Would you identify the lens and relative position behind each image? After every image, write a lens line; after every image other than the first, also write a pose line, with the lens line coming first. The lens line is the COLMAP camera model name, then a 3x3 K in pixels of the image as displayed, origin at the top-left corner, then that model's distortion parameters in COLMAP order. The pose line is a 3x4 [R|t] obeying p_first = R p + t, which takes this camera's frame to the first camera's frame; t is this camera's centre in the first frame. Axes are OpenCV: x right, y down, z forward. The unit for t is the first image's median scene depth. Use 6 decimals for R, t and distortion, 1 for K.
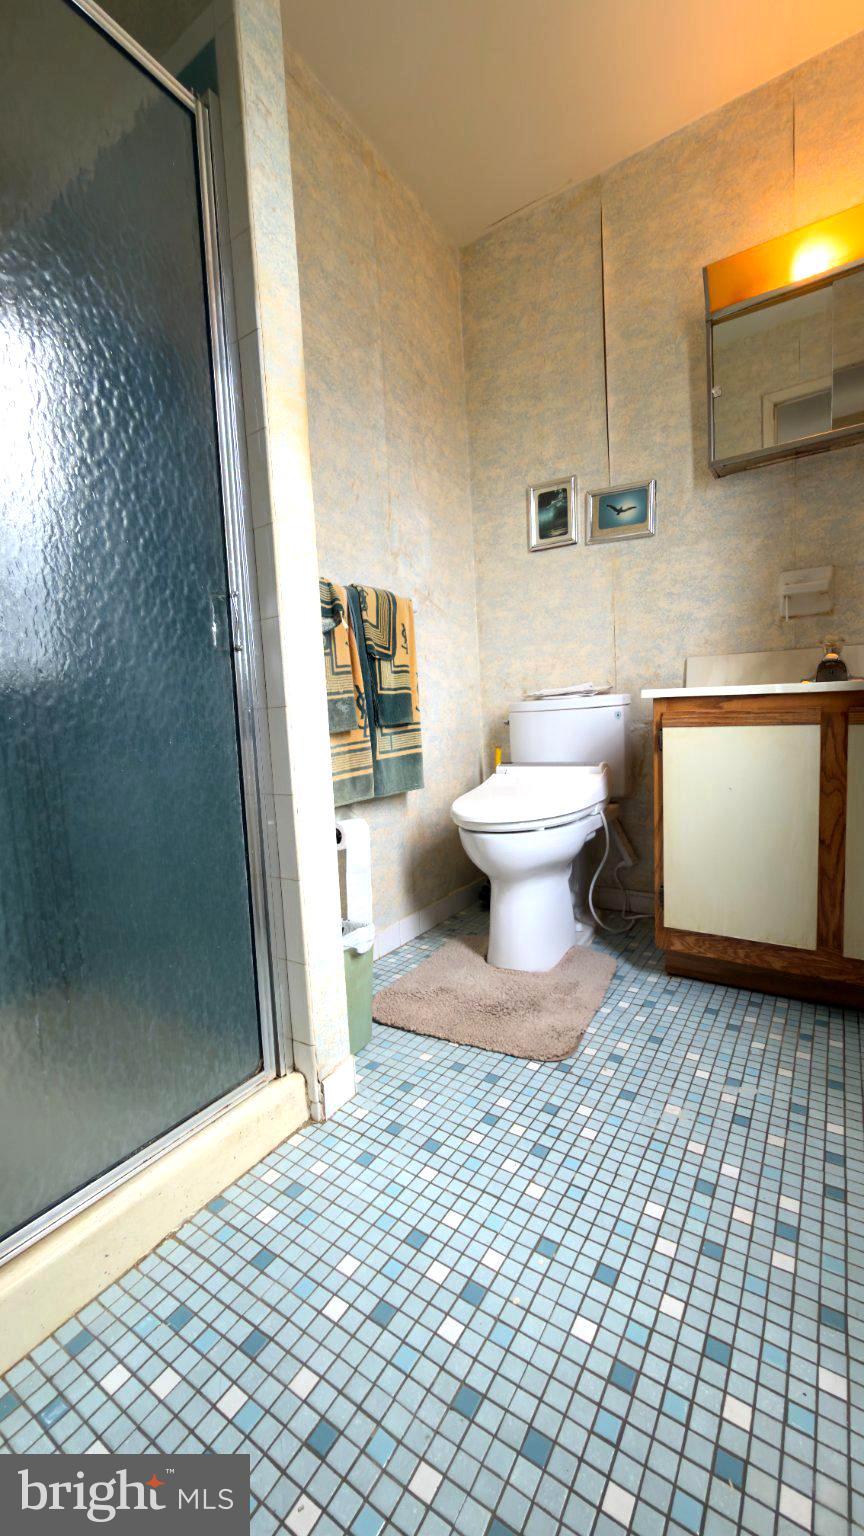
lens RADIAL K [[612.0, 0, 430.0], [0, 612.0, 767.0], [0, 0, 1]] dist [-0.000659, -0.000091]
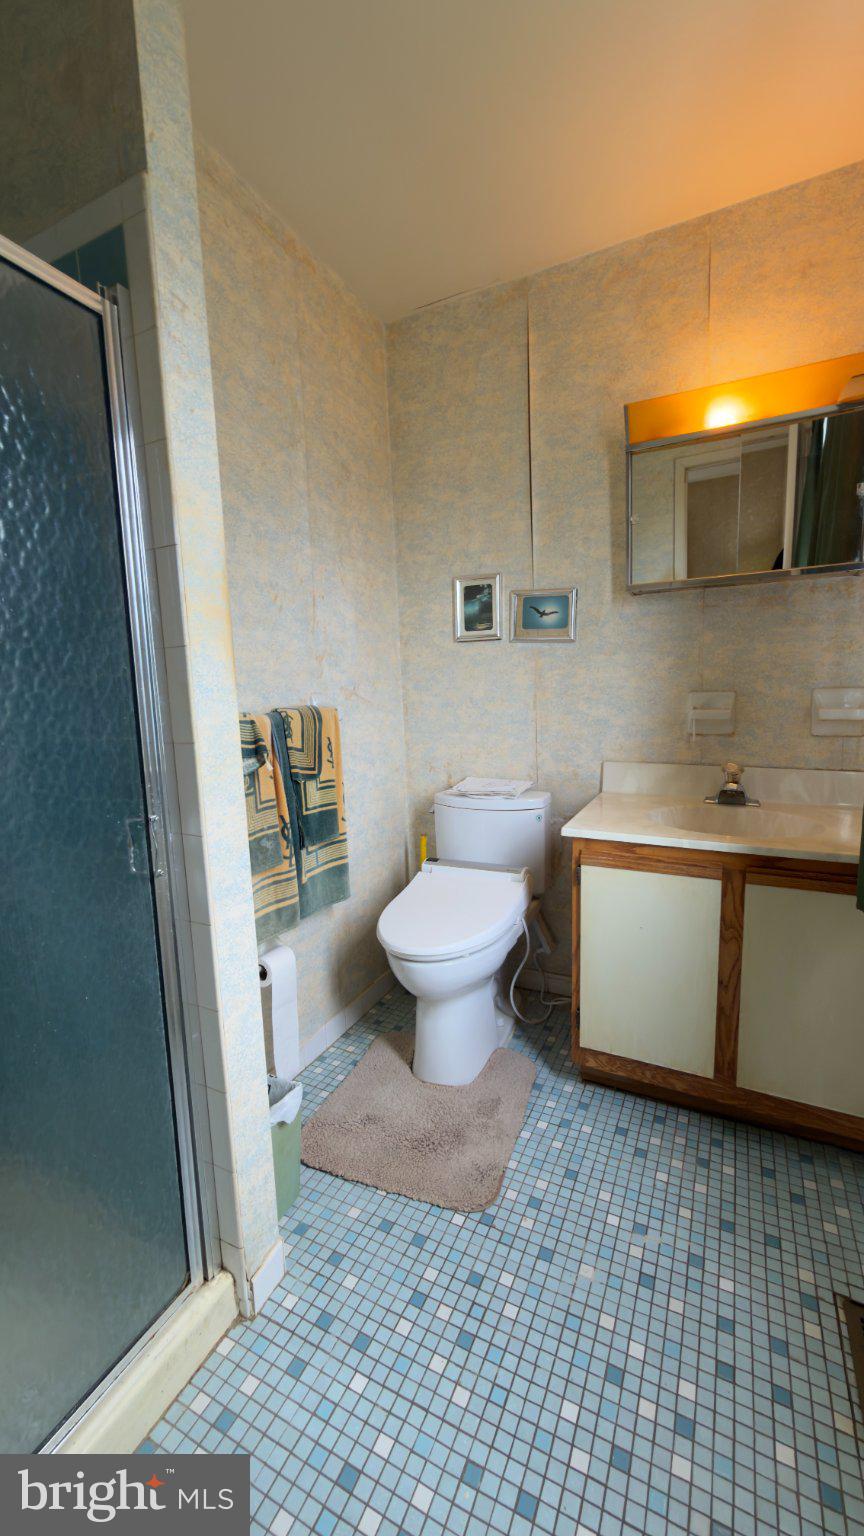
lens RADIAL K [[612.0, 0, 430.3], [0, 612.0, 767.6], [0, 0, 1]] dist [-0.000659, -0.000091]
pose [[0.991907, -0.001474, 0.126957, -0.007778], [-0.003348, 0.999281, 0.037757, -0.248230], [-0.126921, -0.037876, 0.991189, 0.000838]]
